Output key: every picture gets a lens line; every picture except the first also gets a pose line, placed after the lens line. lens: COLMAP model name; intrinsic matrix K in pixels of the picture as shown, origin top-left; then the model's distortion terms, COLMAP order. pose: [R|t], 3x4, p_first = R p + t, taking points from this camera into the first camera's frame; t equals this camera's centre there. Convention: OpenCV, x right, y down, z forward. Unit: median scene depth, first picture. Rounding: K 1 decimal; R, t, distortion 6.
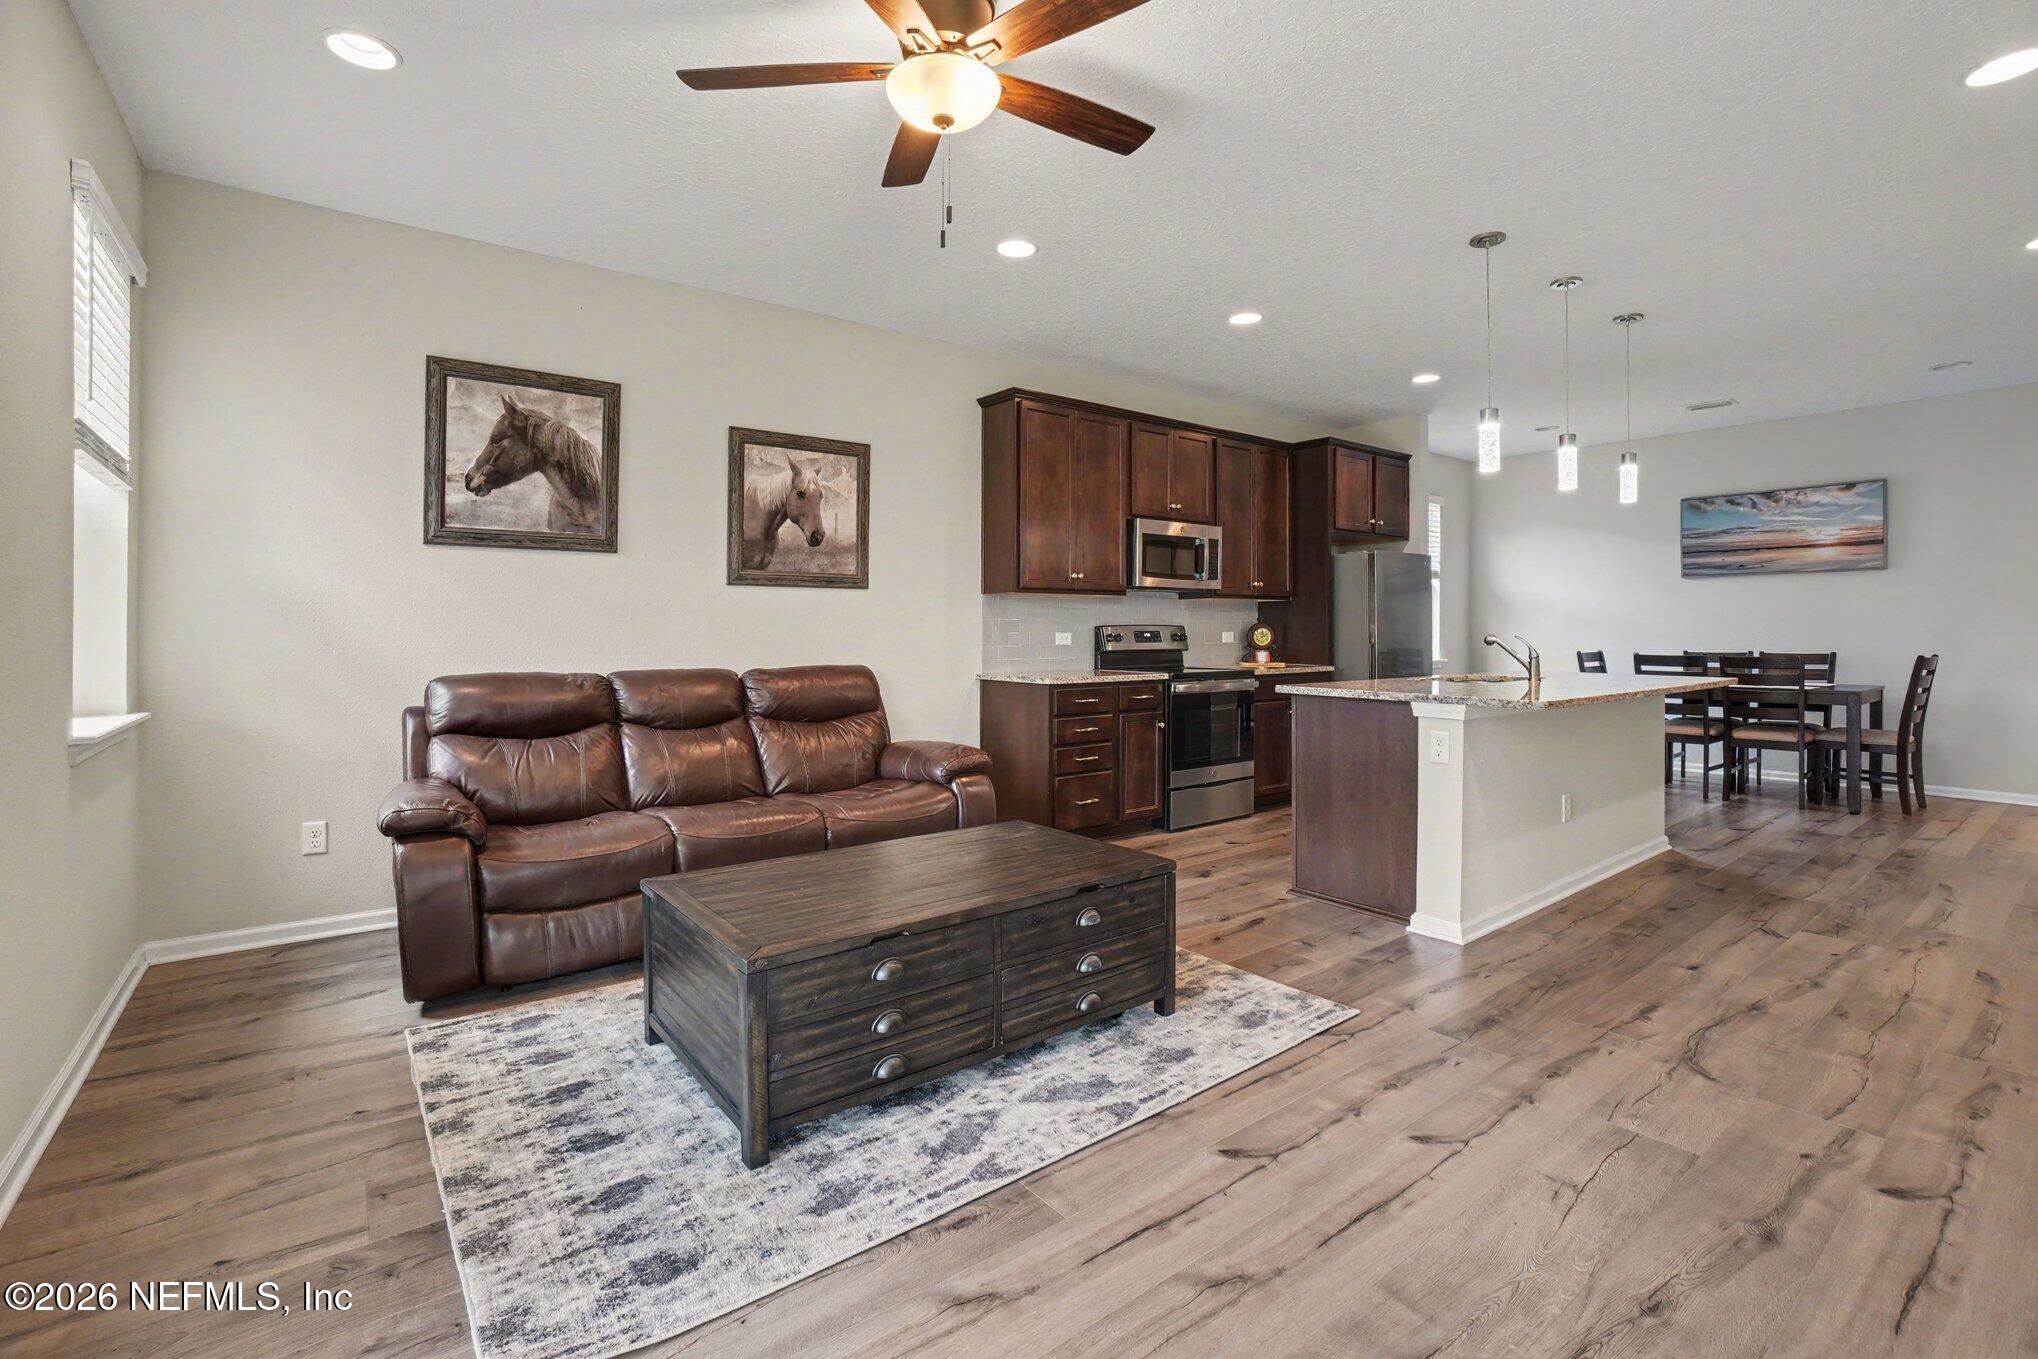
lens RADIAL K [[905.9, 0, 1016.8], [0, 905.9, 632.9], [0, 0, 1]] dist [-0.066946, 0.023423]
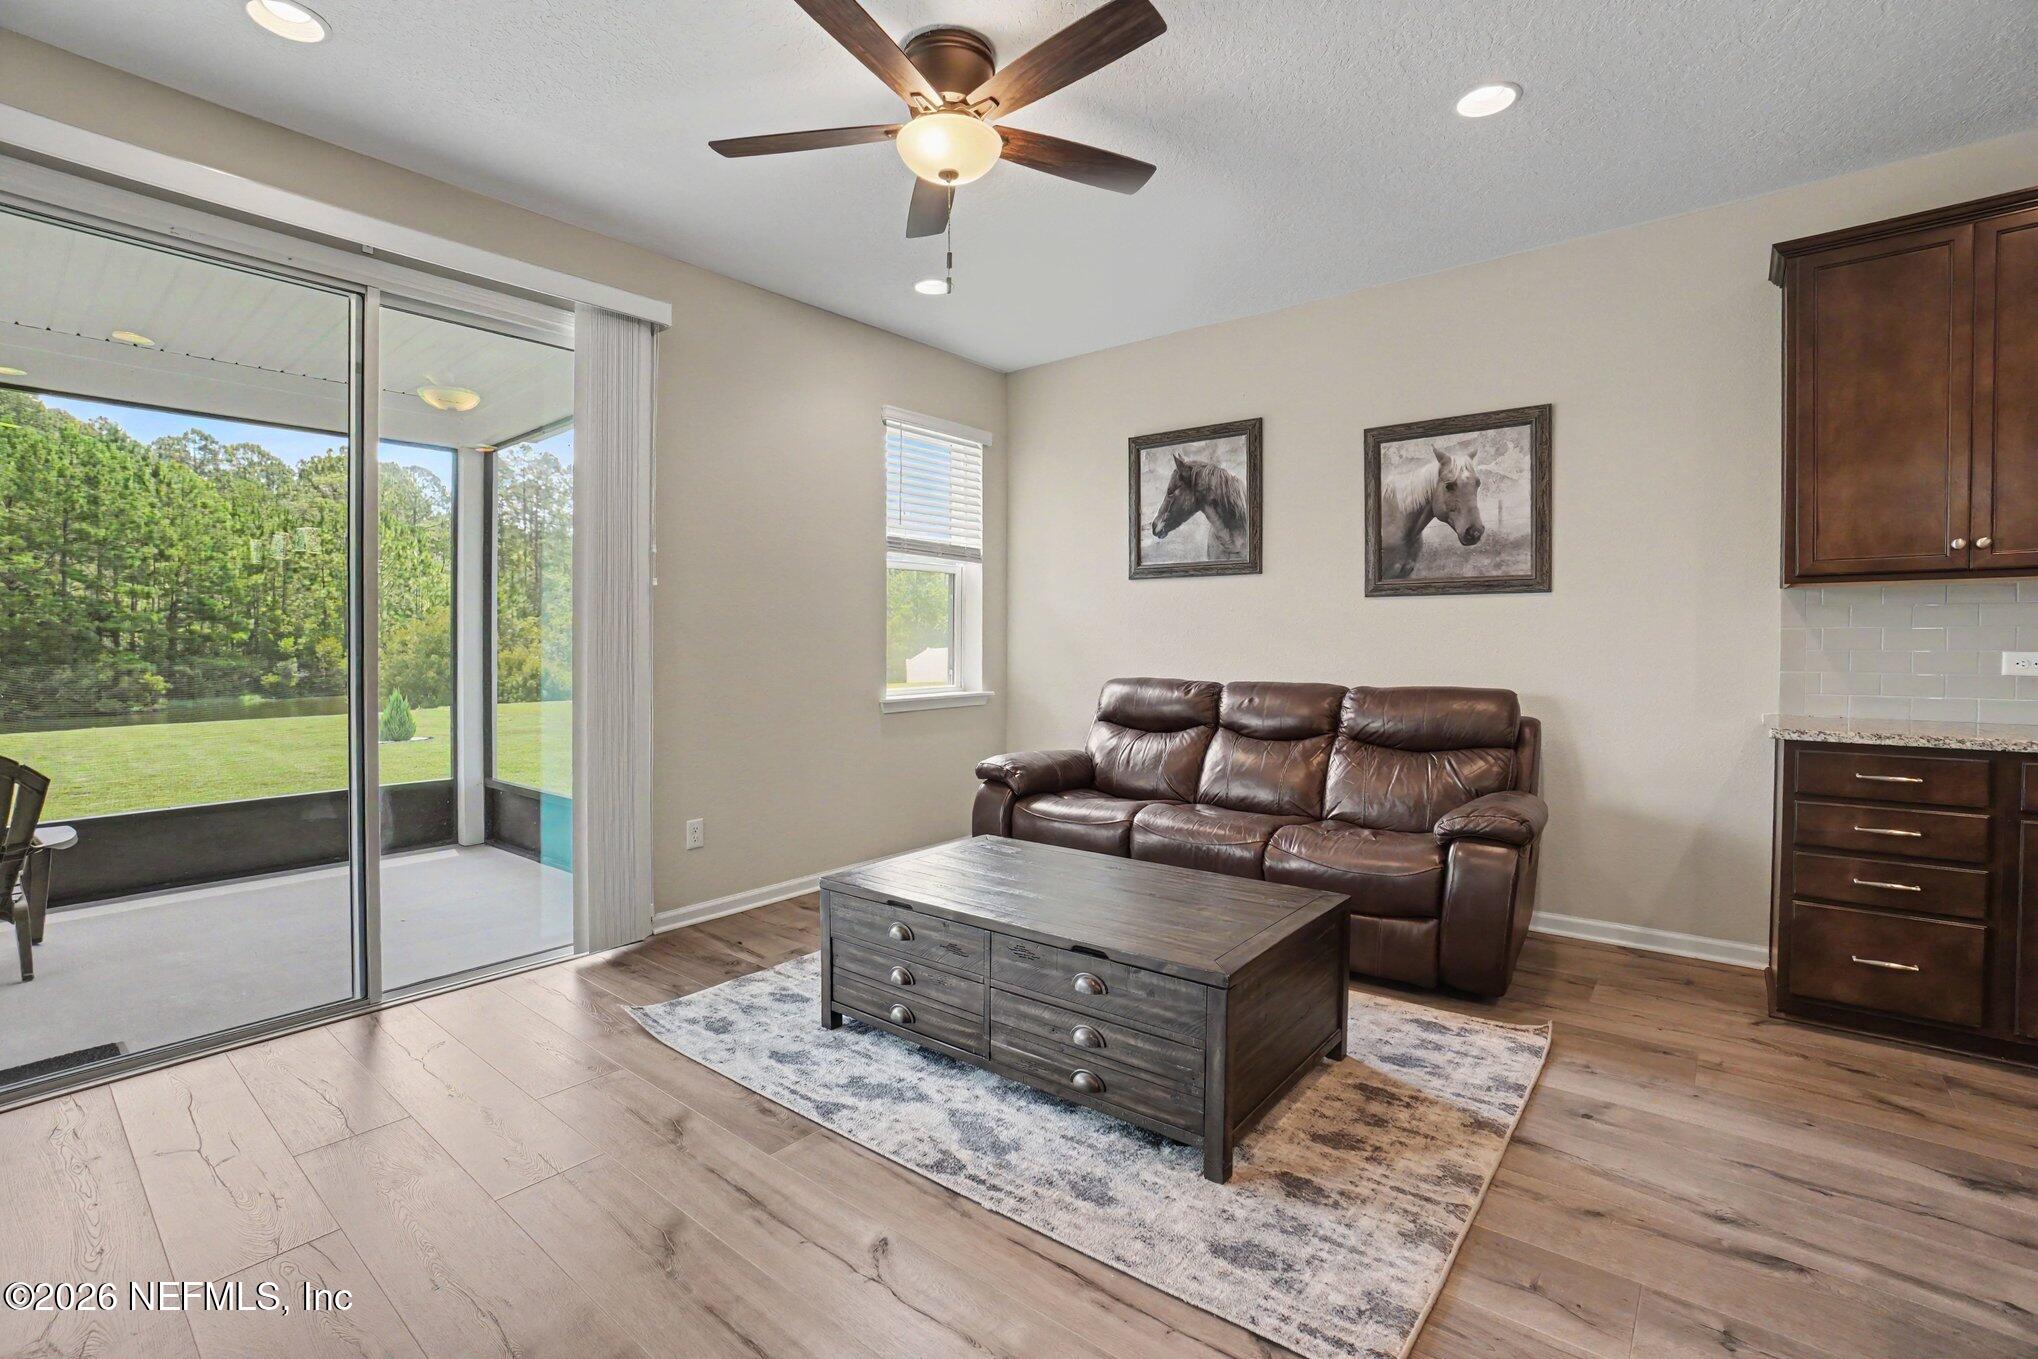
lens RADIAL K [[893.8, 0, 1013.1], [0, 893.8, 657.5], [0, 0, 1]] dist [-0.048880, 0.000251]
pose [[0.247159, 0.013739, -0.968877, 0.542214], [-0.006203, 0.999901, 0.012596, 0.000620], [0.968955, 0.002897, 0.247220, 0.452917]]
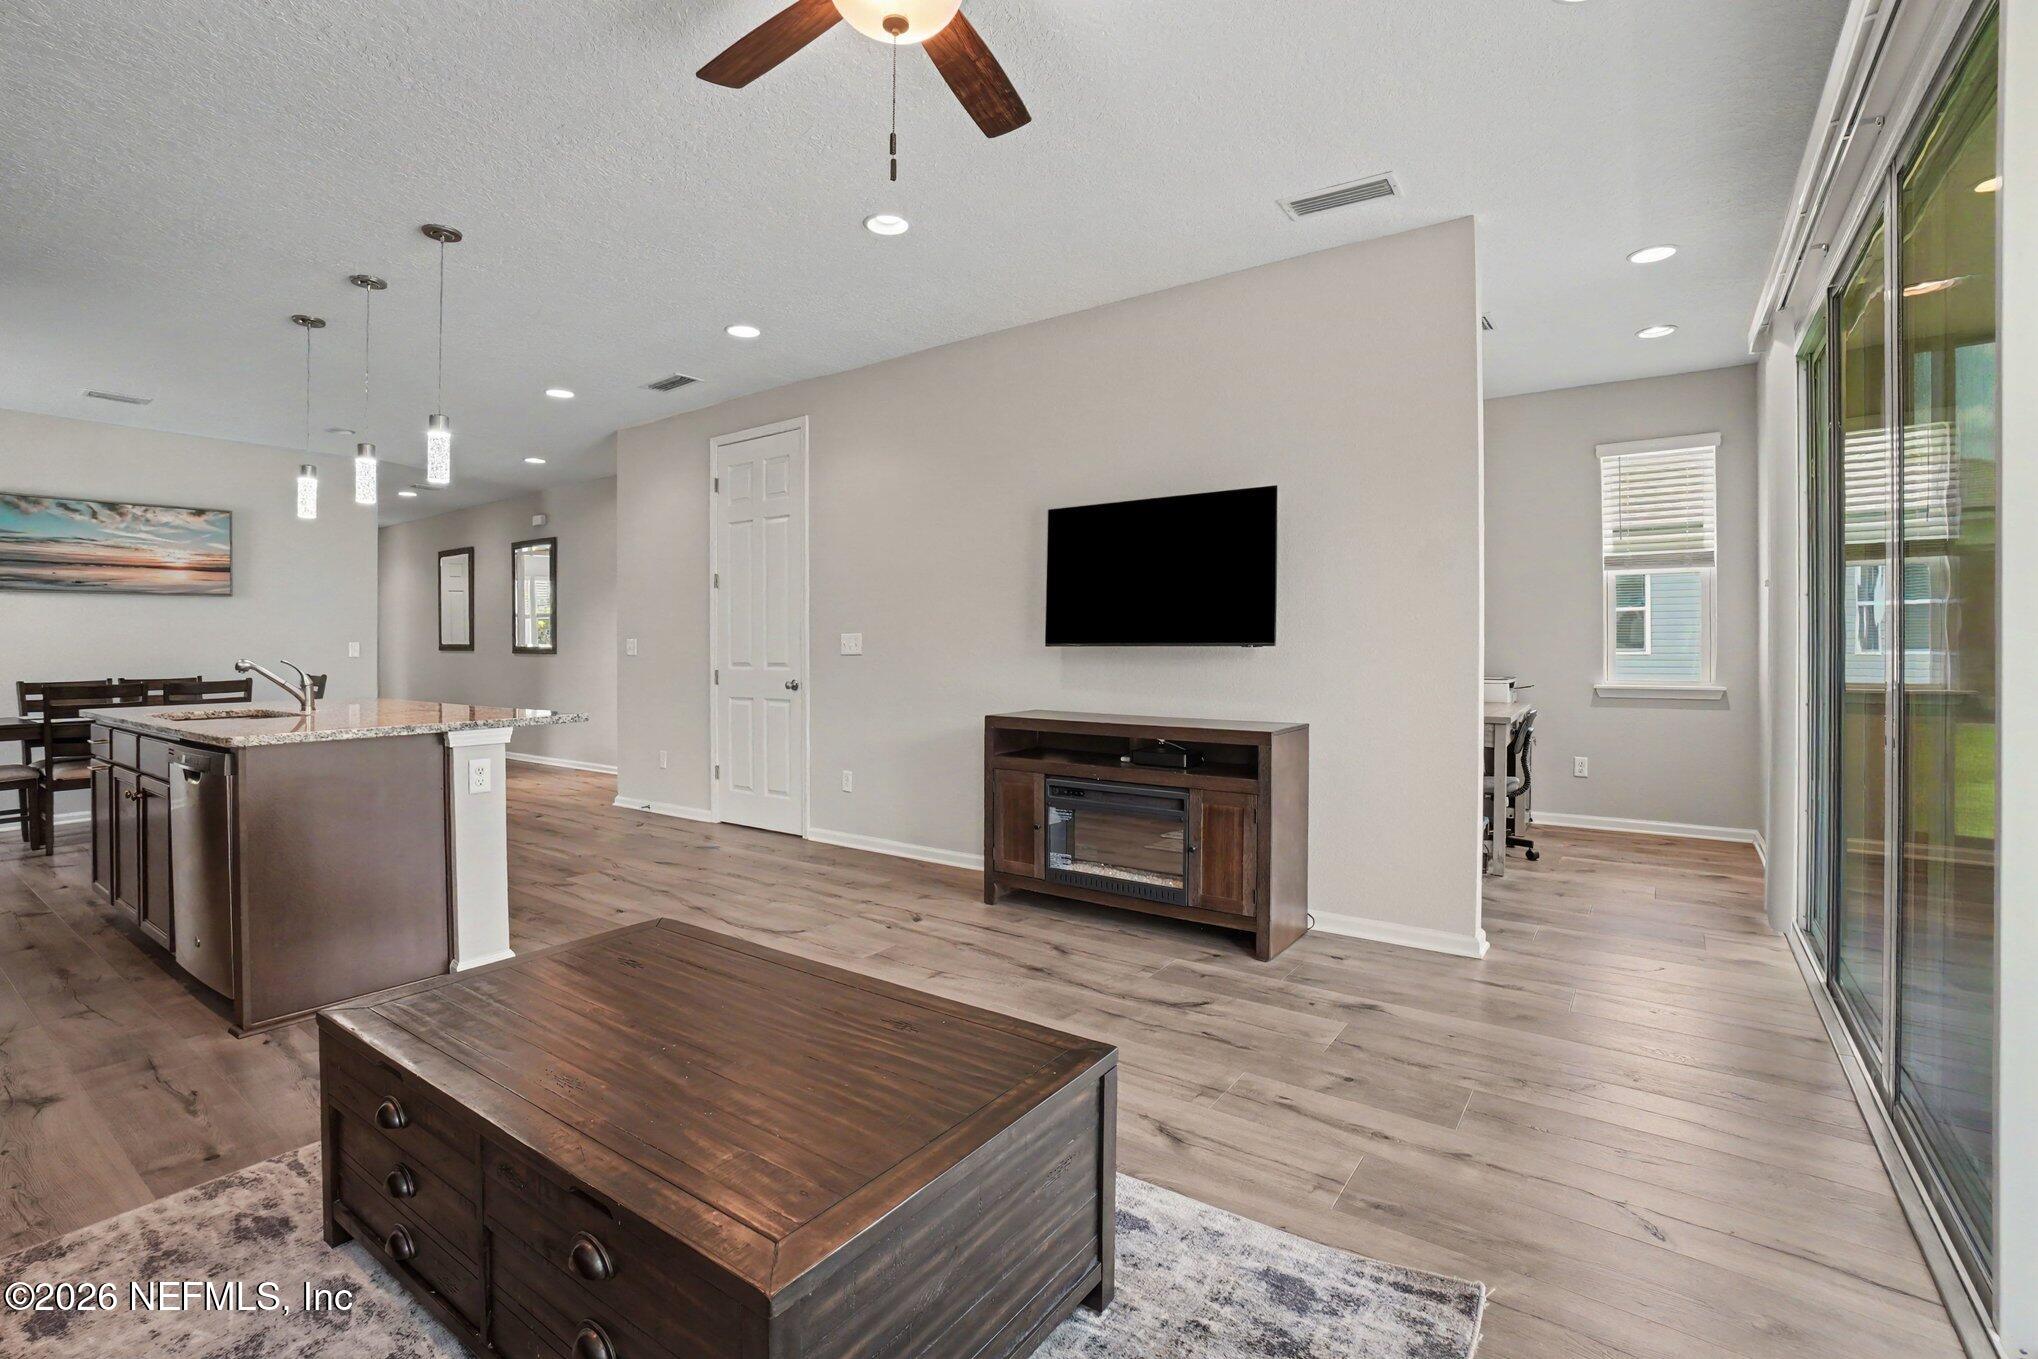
lens RADIAL K [[929.5, 0, 1017.6], [0, 929.5, 646.4], [0, 0, 1]] dist [-0.055933, 0.017464]
pose [[-0.286981, 0.001609, 0.957935, -0.517115], [0.016746, 0.999854, 0.003338, 0.000743], [-0.957790, 0.017000, -0.286966, 0.629835]]
